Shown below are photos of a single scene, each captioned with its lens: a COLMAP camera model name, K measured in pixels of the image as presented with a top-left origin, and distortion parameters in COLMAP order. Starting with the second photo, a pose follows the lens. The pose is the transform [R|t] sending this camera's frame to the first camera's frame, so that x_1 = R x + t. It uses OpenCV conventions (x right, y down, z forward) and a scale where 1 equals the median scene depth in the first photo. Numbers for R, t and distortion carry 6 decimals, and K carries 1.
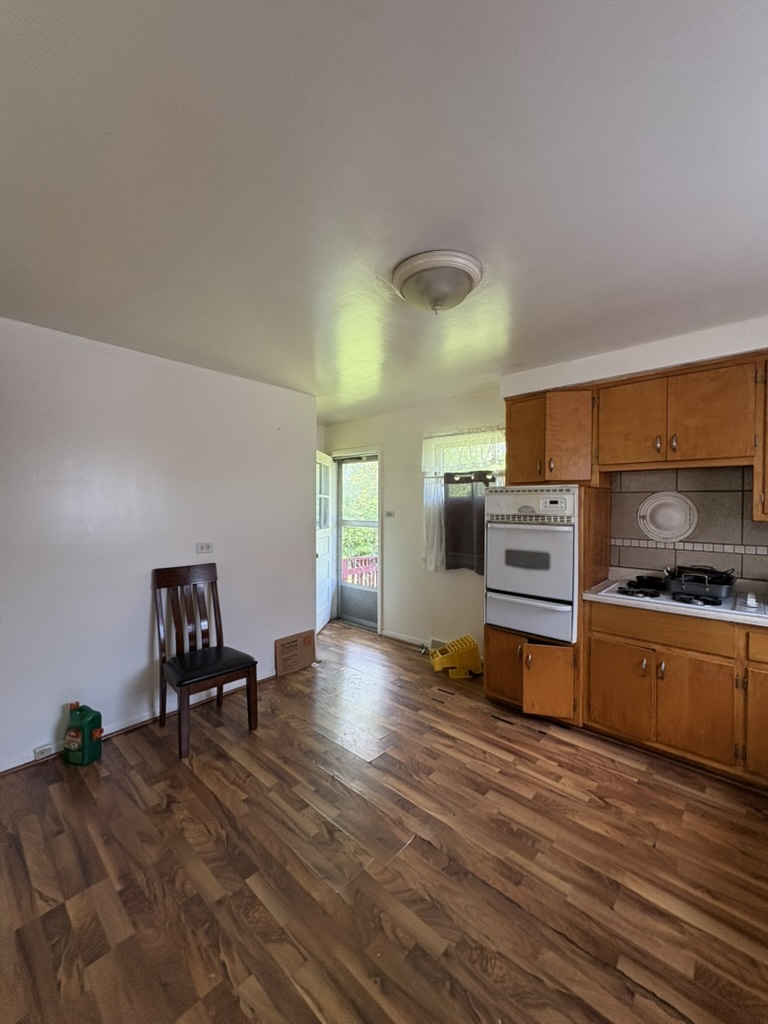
lens RADIAL K [[406.2, 0, 383.4], [0, 406.2, 511.6], [0, 0, 1]] dist [-0.000889, 0.000383]
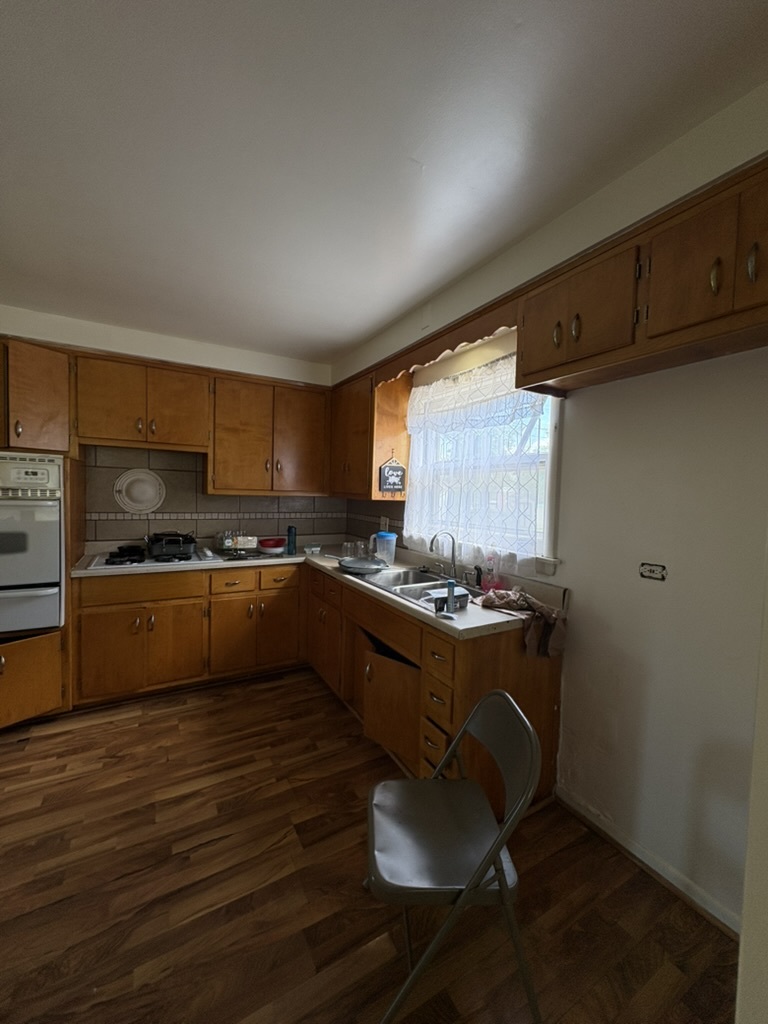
lens RADIAL K [[406.2, 0, 383.2], [0, 406.2, 511.0], [0, 0, 1]] dist [-0.000889, 0.000383]
pose [[0.304087, -0.039703, 0.951817, -0.203040], [-0.013066, 0.998863, 0.045839, 0.008536], [-0.952555, -0.026375, 0.303223, 0.023953]]
